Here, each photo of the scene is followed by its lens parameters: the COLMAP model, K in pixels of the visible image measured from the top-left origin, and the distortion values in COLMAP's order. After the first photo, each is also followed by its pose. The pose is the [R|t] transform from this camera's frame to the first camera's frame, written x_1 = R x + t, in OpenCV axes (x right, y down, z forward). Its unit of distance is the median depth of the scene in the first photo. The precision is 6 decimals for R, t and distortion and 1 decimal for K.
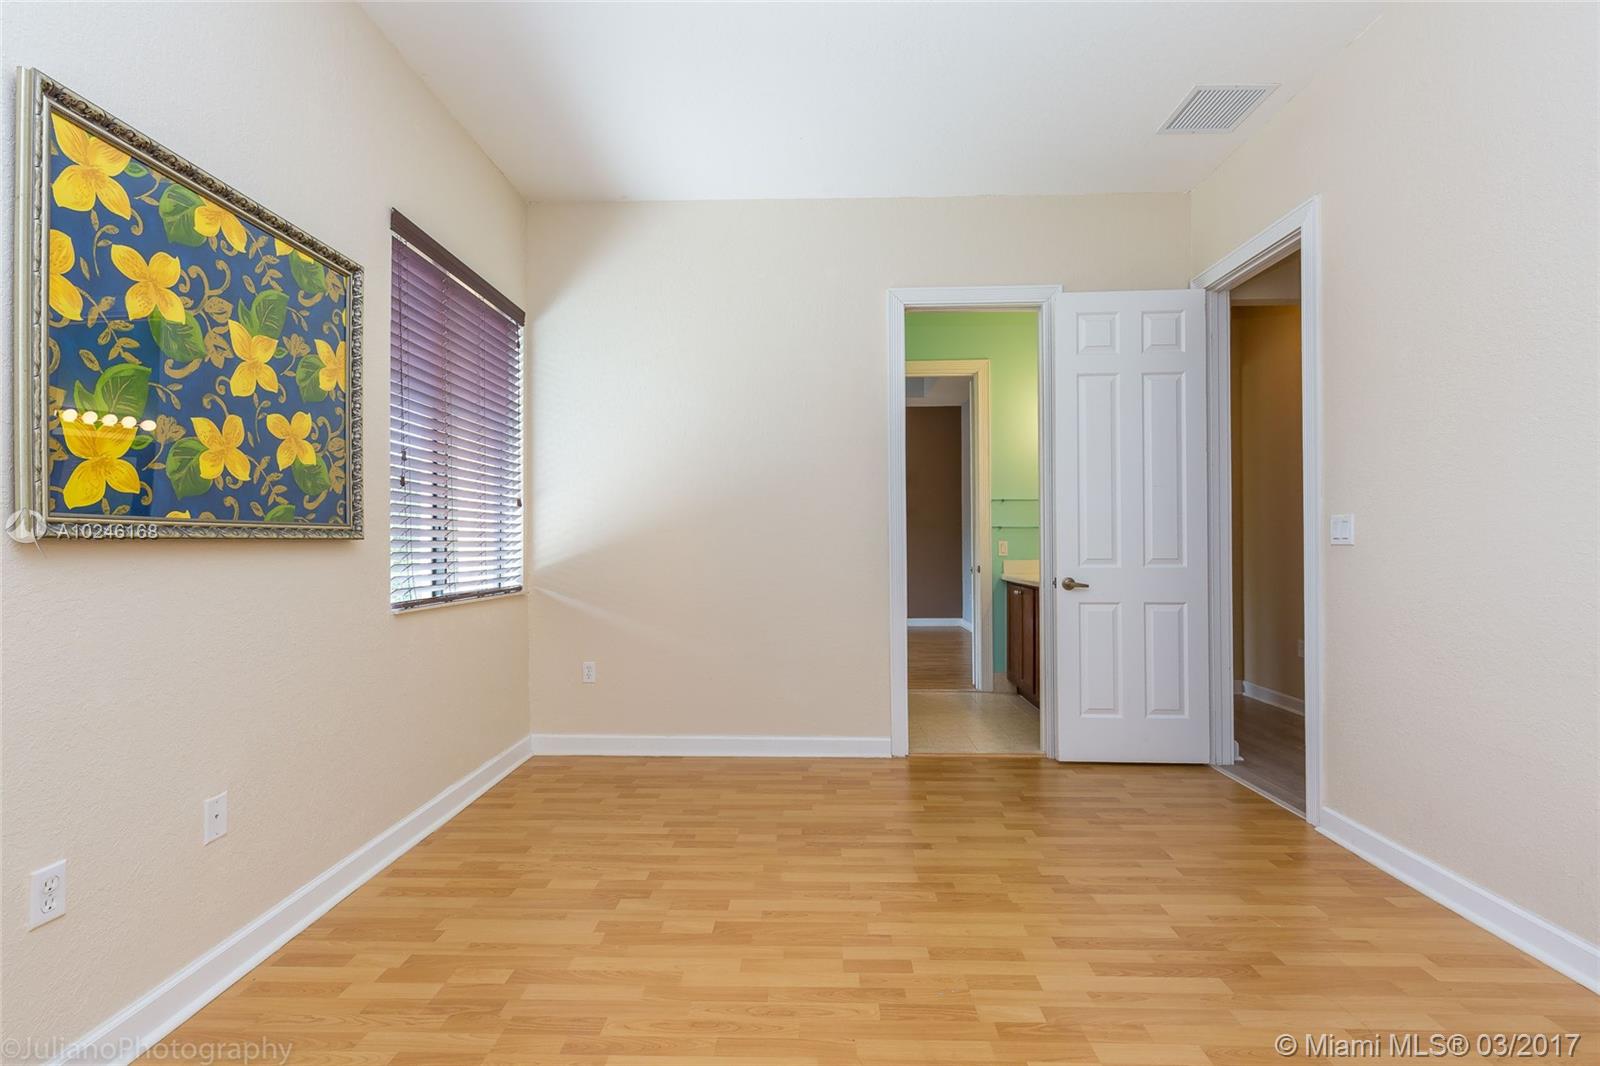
lens RADIAL K [[728.4, 0, 803.9], [0, 728.4, 540.8], [0, 0, 1]] dist [0.002751, 0.000527]
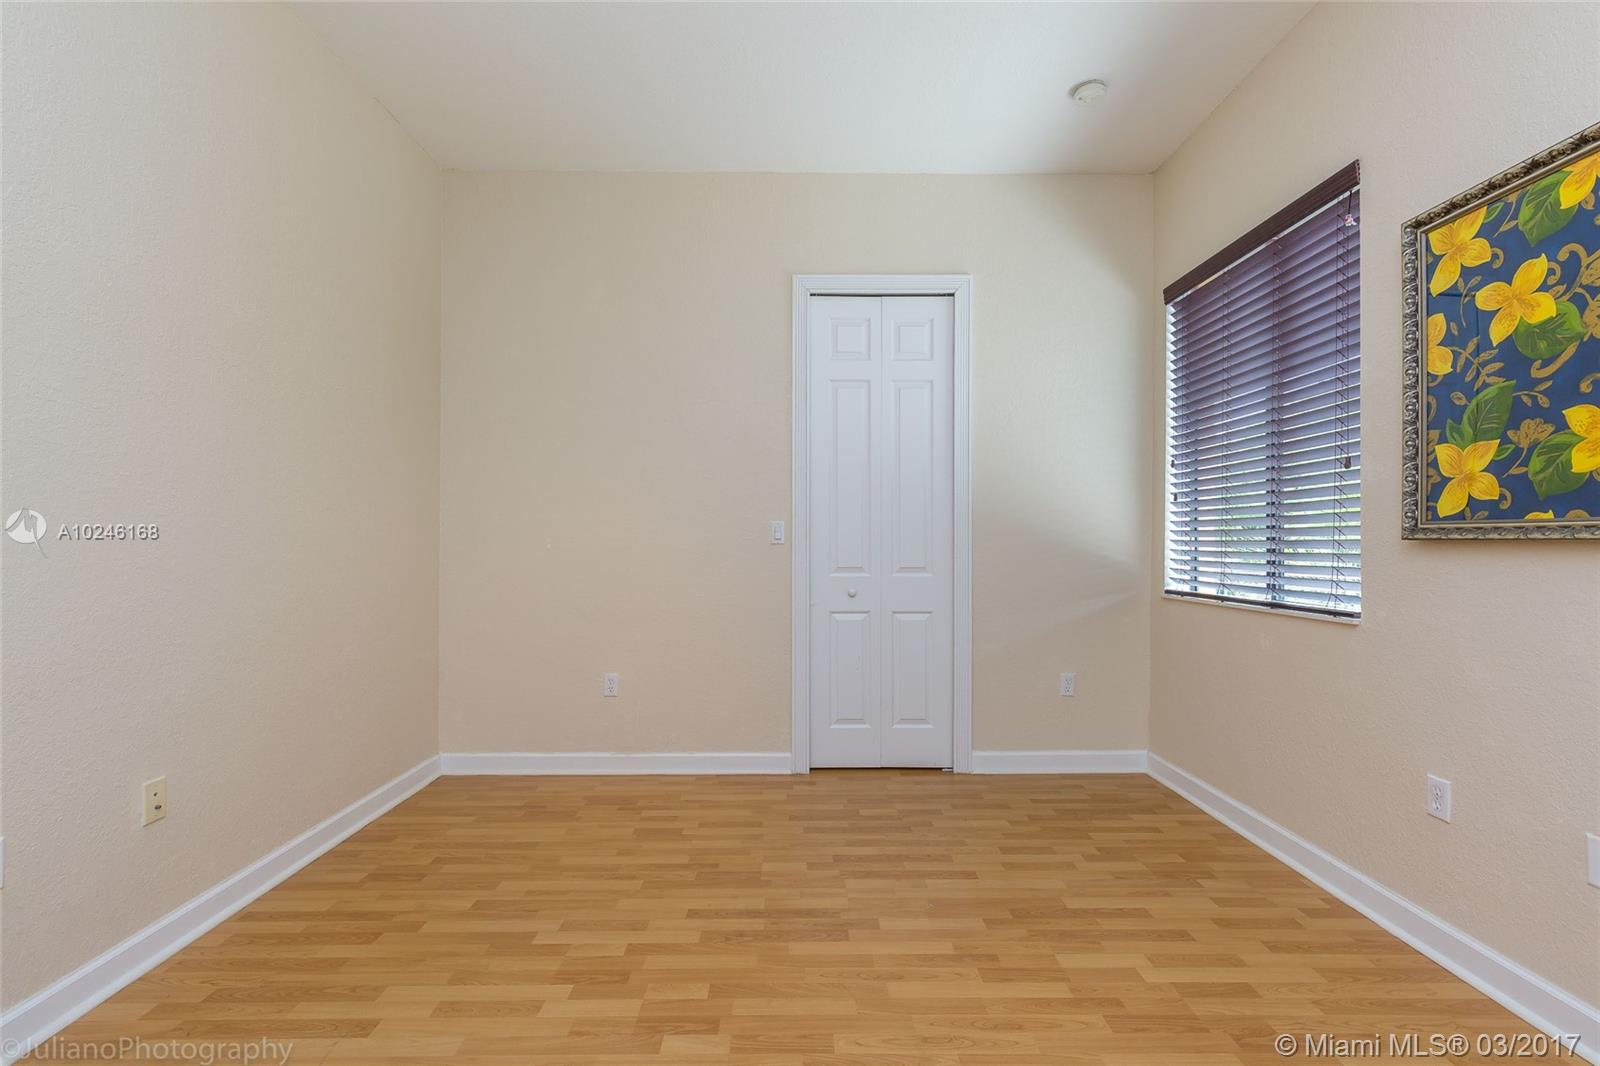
lens RADIAL K [[728.4, 0, 795.2], [0, 728.4, 539.9], [0, 0, 1]] dist [0.002751, 0.000527]
pose [[-0.999631, 0.003600, -0.026928, 0.189133], [0.003606, 0.999993, -0.000199, -0.006515], [0.026927, -0.000296, -0.999637, 2.088349]]
